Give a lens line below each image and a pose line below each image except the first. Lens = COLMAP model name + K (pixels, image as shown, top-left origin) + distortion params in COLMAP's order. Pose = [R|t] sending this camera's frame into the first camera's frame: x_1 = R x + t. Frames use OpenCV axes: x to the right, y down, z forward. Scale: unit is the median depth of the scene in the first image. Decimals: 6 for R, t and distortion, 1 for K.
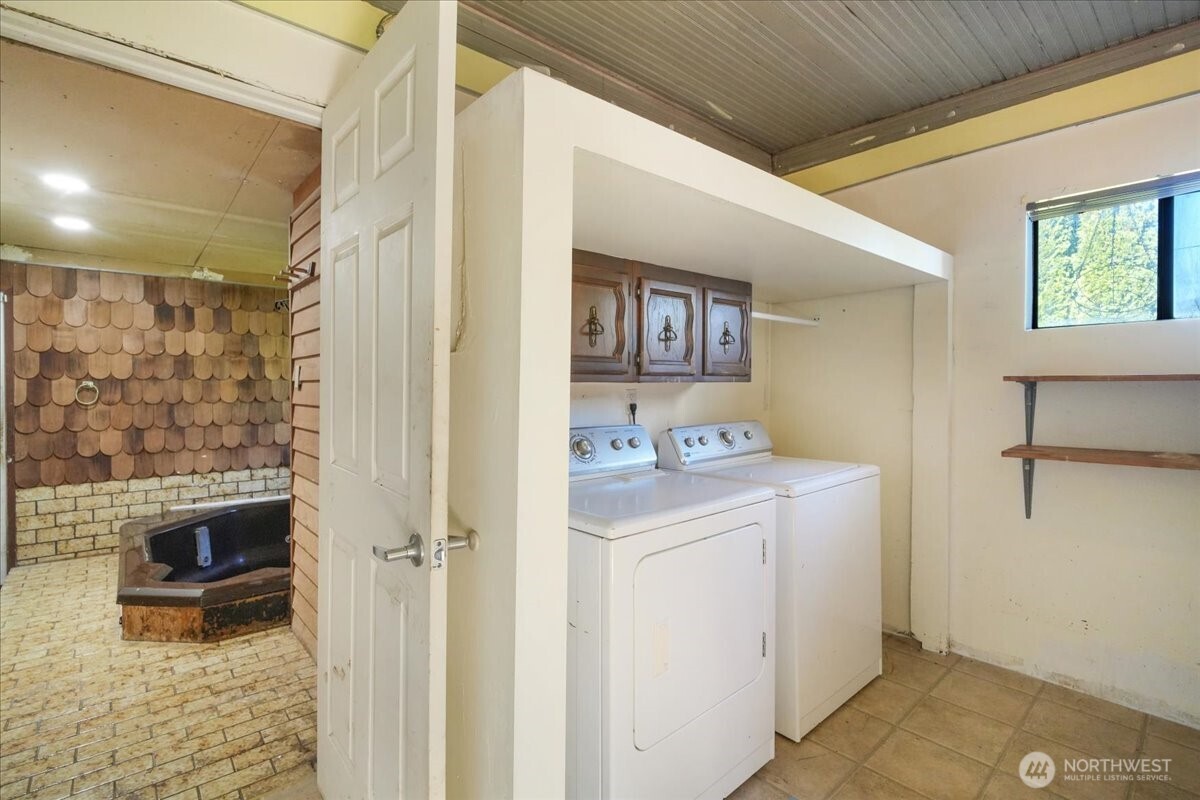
lens RADIAL K [[561.9, 0, 599.1], [0, 561.9, 396.2], [0, 0, 1]] dist [-0.003395, 0.001048]
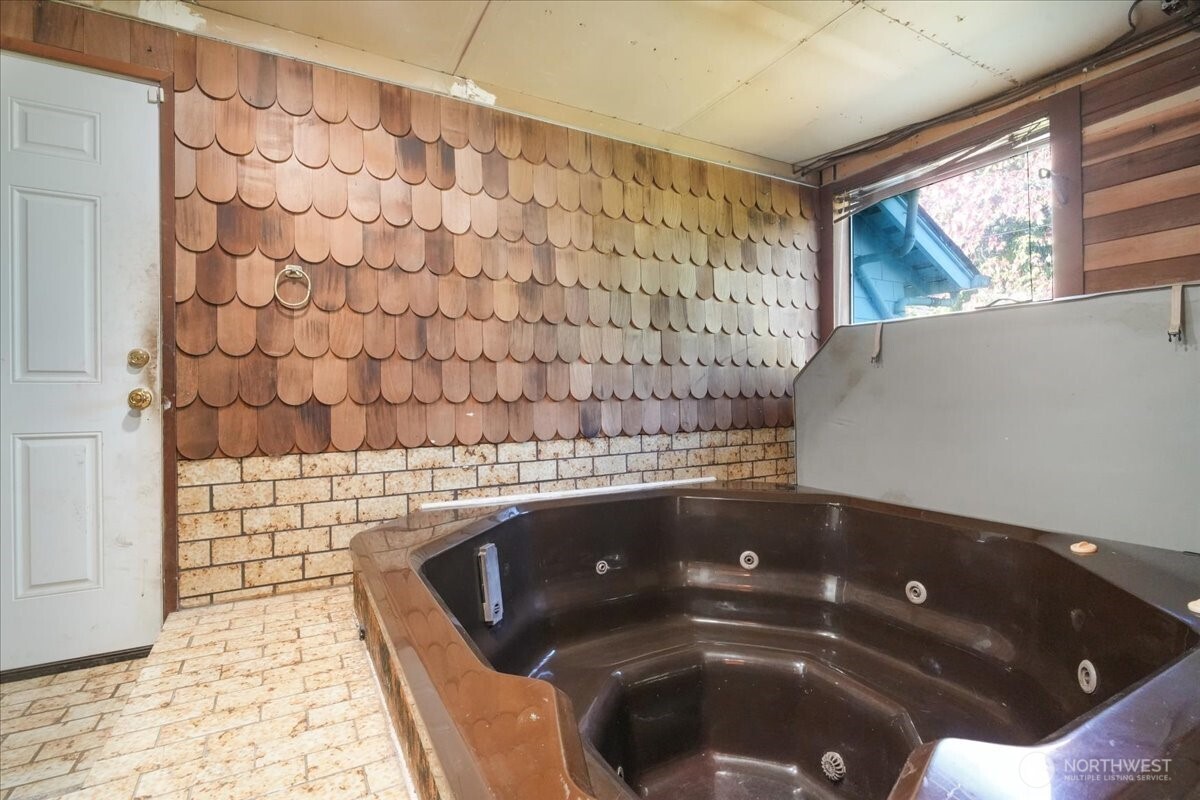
lens RADIAL K [[561.9, 0, 602.0], [0, 561.9, 398.8], [0, 0, 1]] dist [-0.003395, 0.001048]
pose [[0.980426, -0.015098, -0.196308, -0.506175], [0.011615, 0.999754, -0.018879, 0.112663], [0.196545, 0.016229, 0.980361, 0.519918]]
